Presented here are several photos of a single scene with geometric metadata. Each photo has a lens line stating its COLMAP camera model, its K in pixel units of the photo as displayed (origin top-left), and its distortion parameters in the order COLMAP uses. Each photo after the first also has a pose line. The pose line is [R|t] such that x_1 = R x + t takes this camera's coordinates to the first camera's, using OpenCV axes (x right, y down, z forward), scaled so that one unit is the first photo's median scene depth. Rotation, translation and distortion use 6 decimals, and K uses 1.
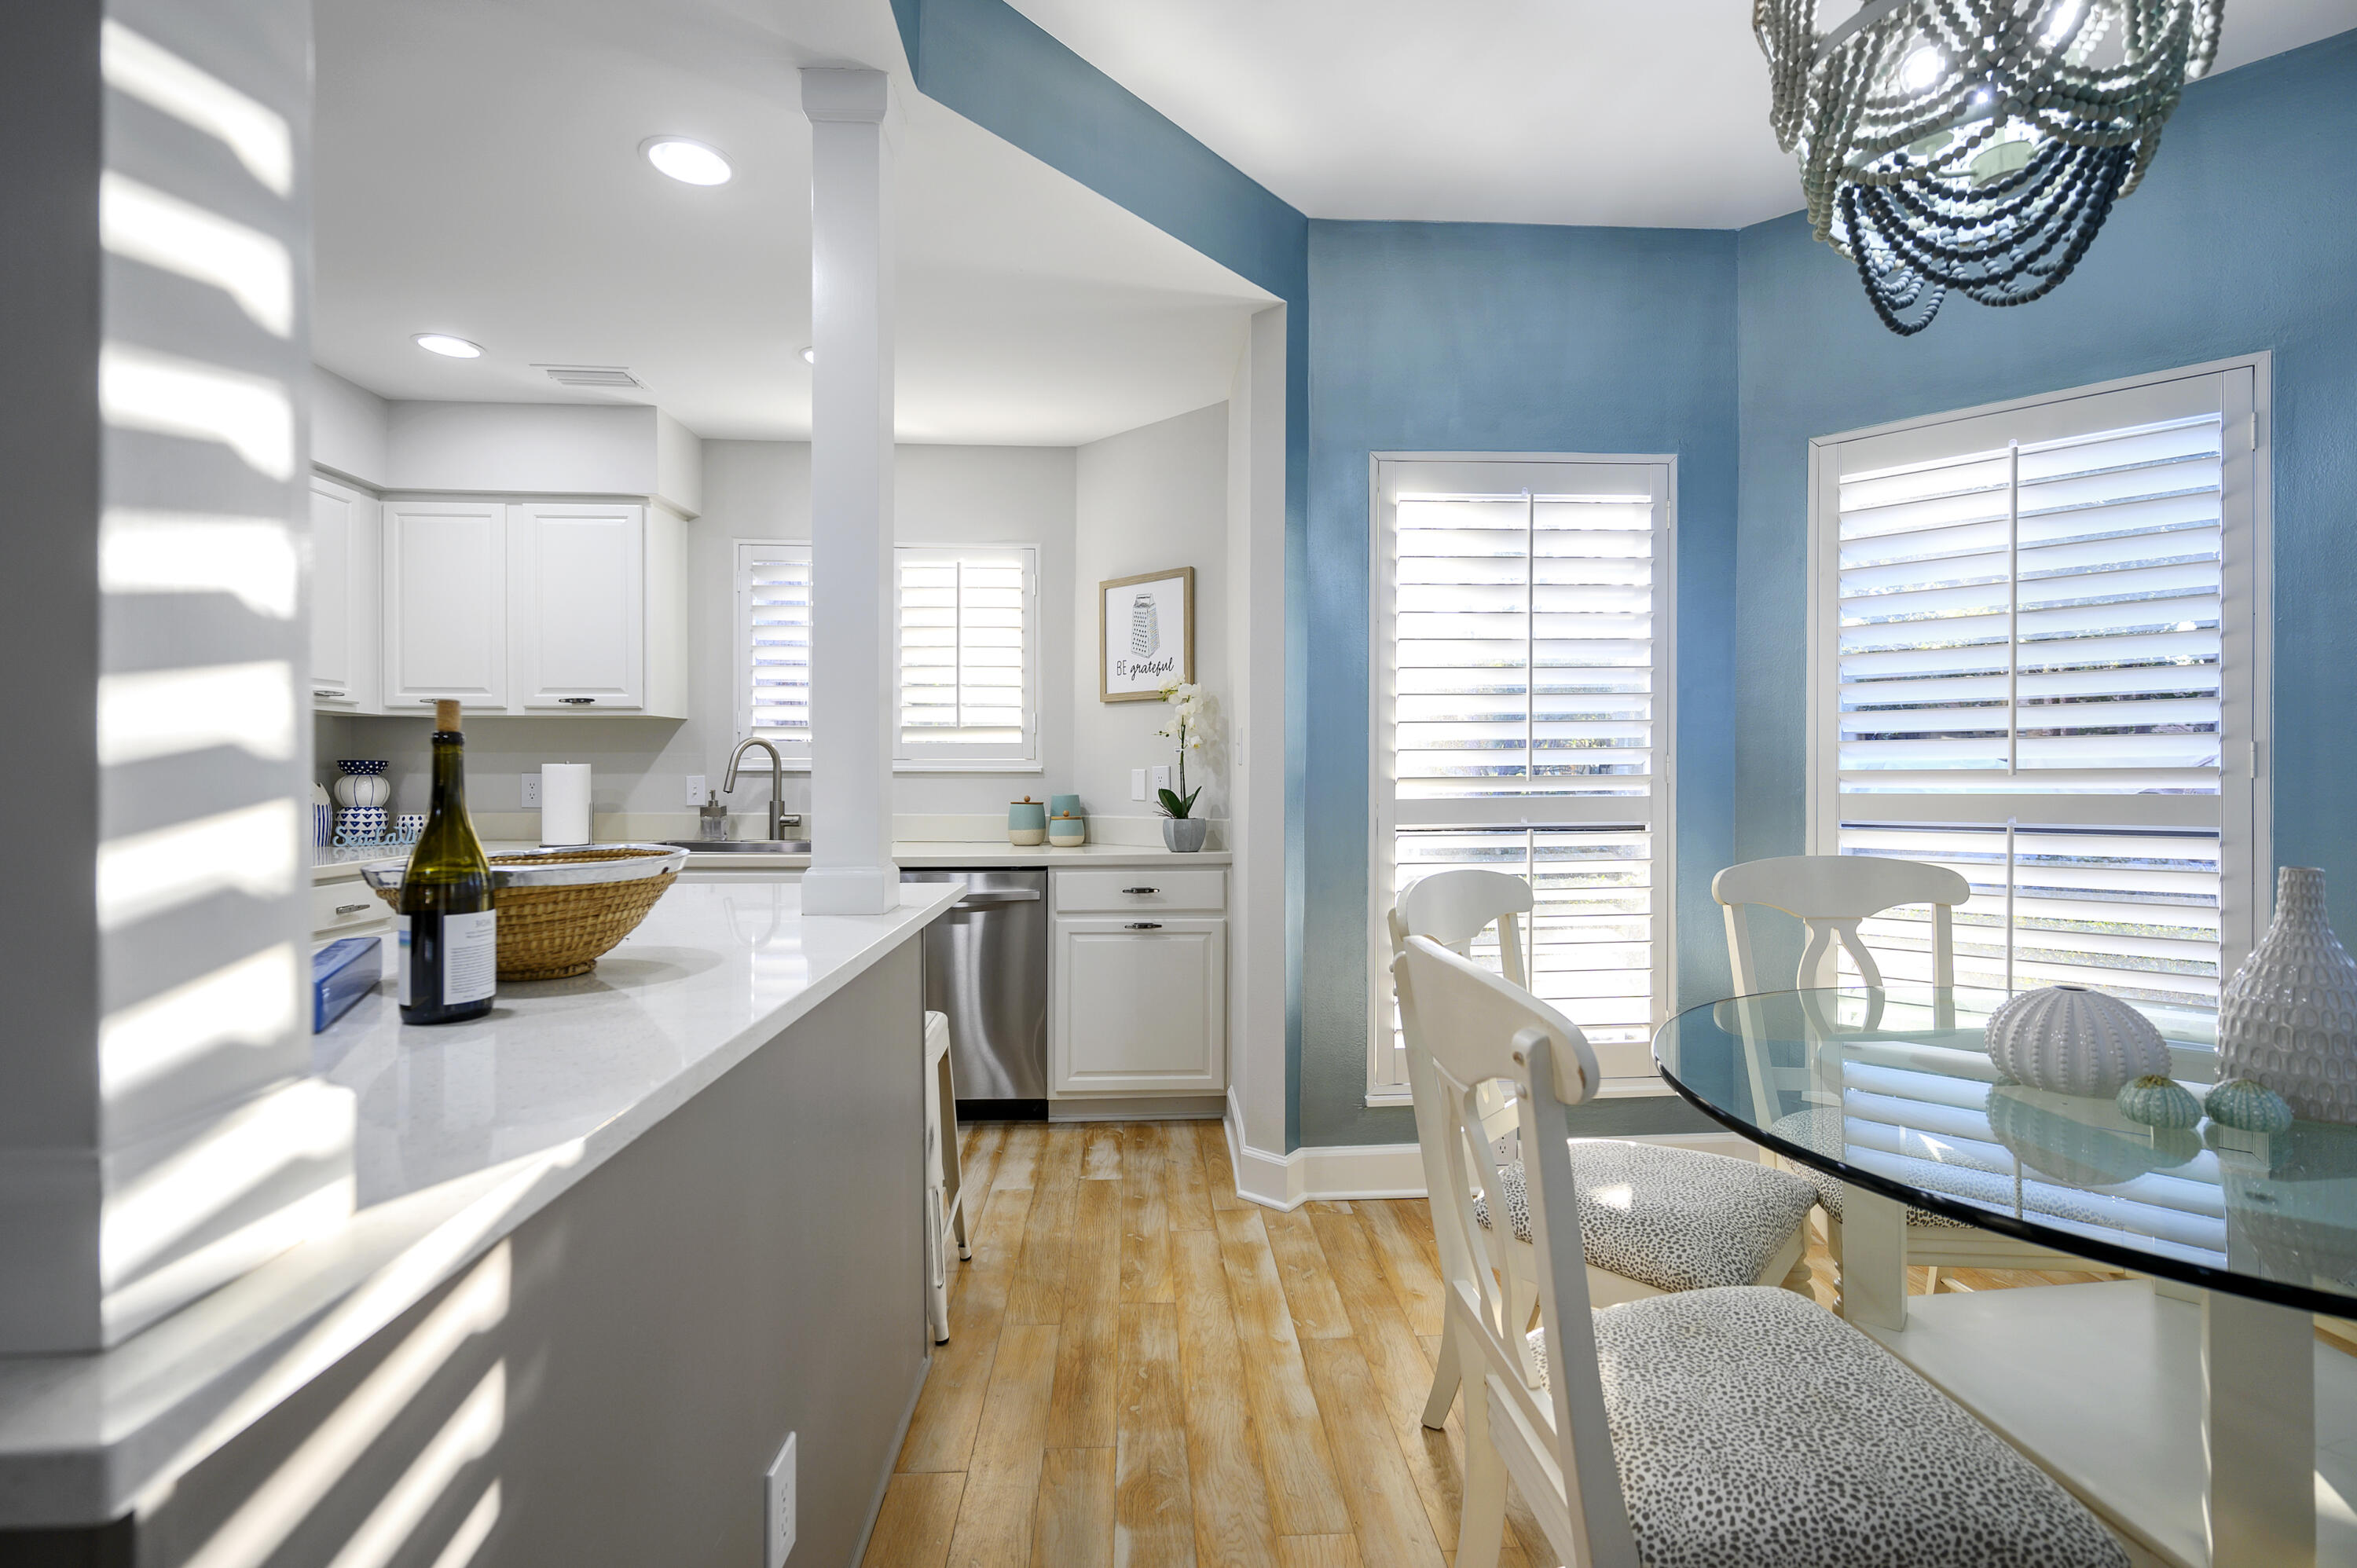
lens RADIAL K [[1051.6, 0, 1184.2], [0, 1051.6, 775.0], [0, 0, 1]] dist [0.000451, 0.000099]
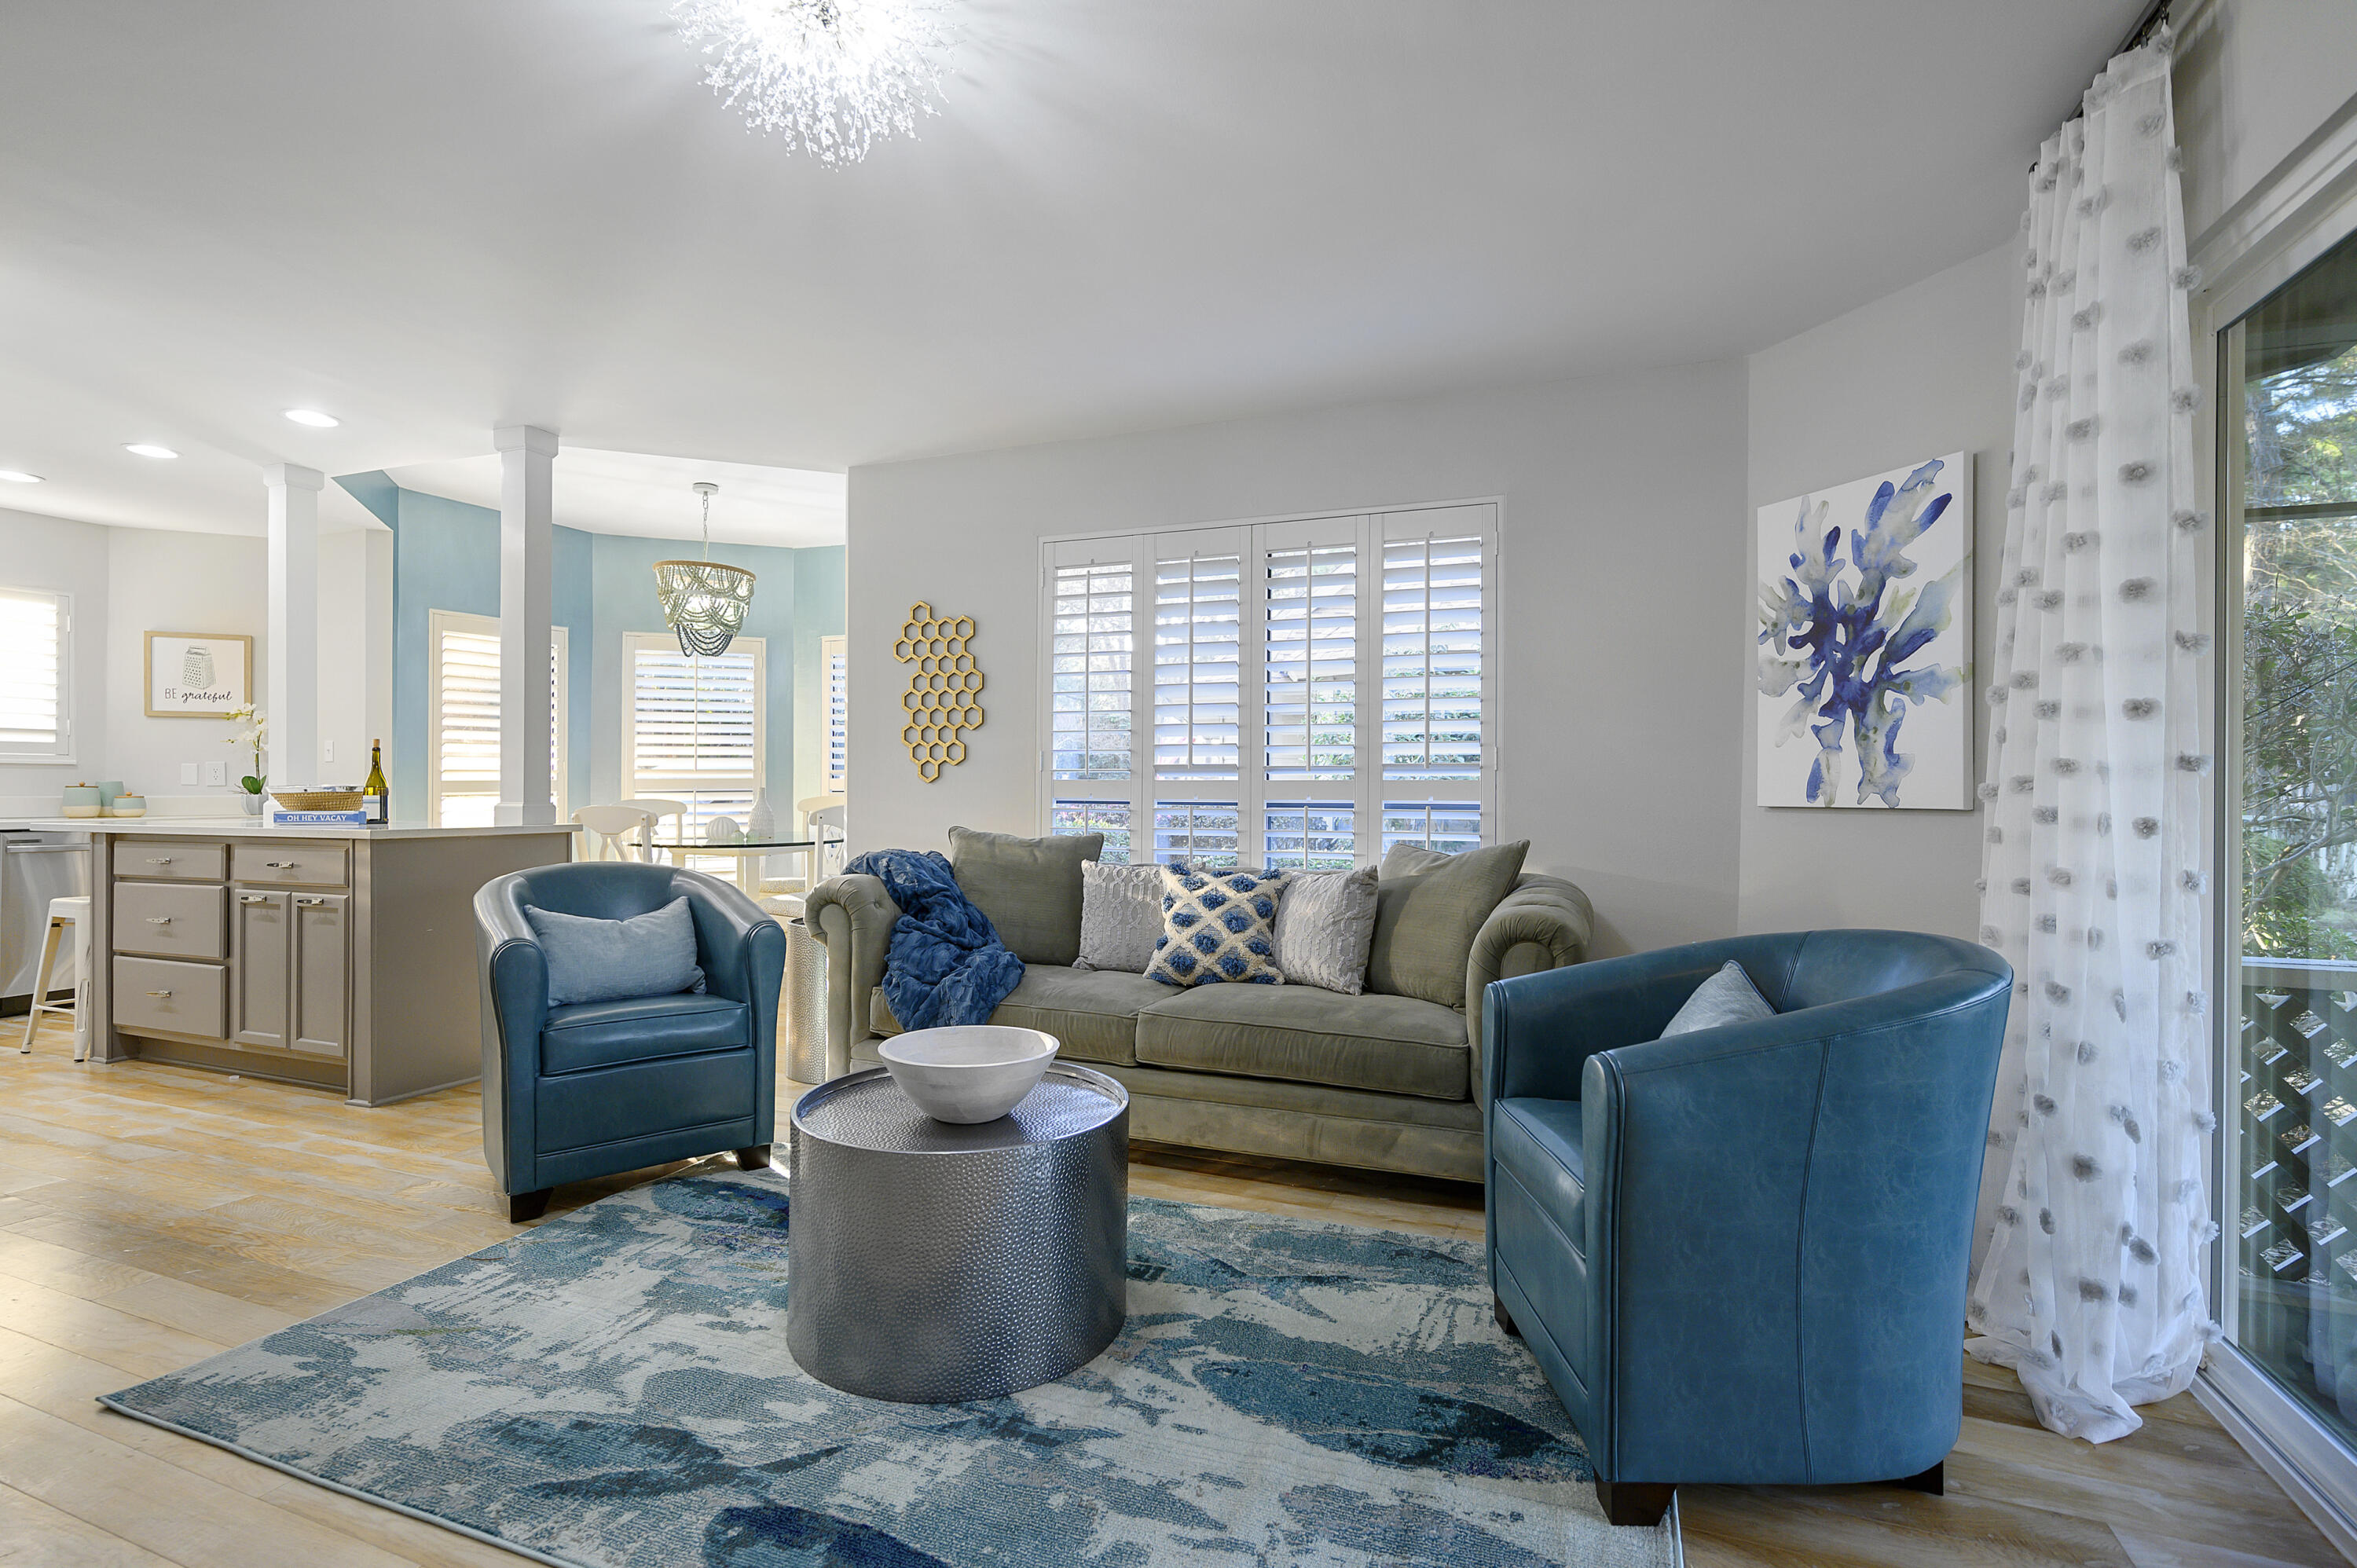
lens RADIAL K [[1051.6, 0, 1169.6], [0, 1051.6, 786.8], [0, 0, 1]] dist [0.000451, 0.000099]
pose [[0.427119, 0.003520, 0.904189, -1.162032], [0.004048, 0.999975, -0.005805, 0.060268], [-0.904186, 0.006140, 0.427094, -1.284565]]
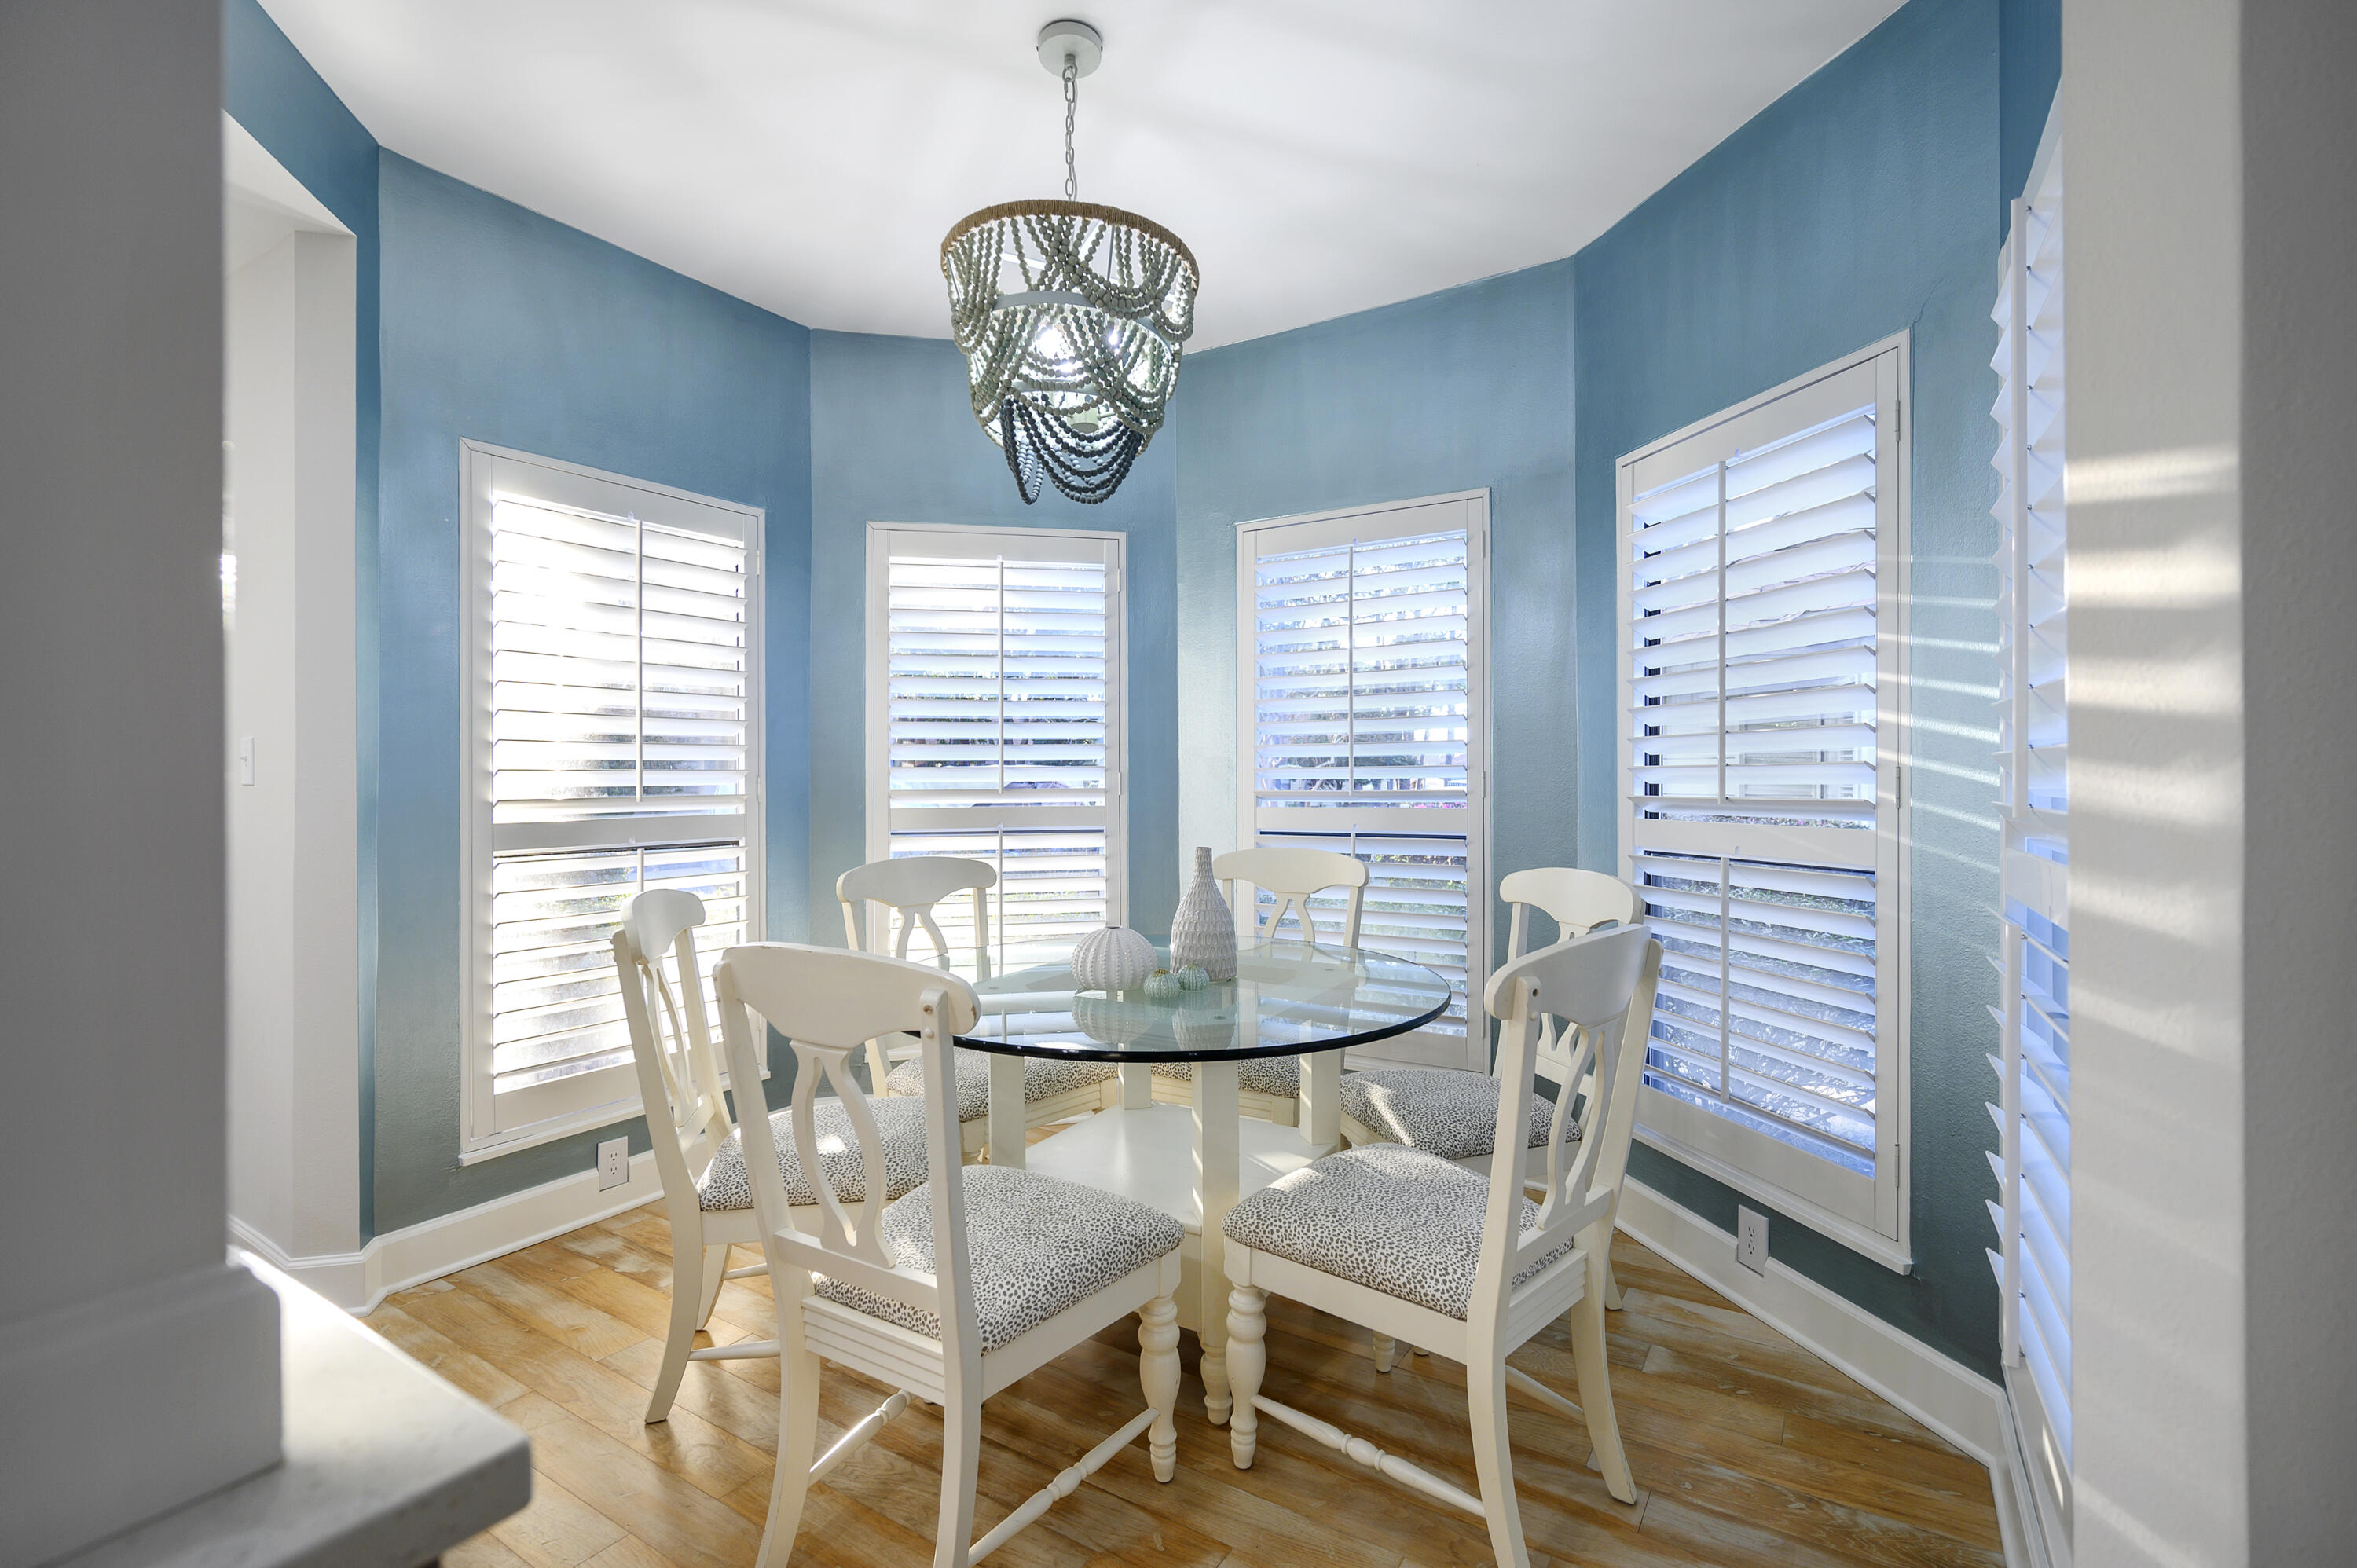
lens RADIAL K [[1051.6, 0, 1185.1], [0, 1051.6, 786.4], [0, 0, 1]] dist [0.000451, 0.000099]
pose [[0.592290, -0.000333, 0.805725, -0.199871], [0.001592, 0.999998, -0.000757, -0.008253], [-0.805723, 0.001731, 0.592290, -0.032535]]
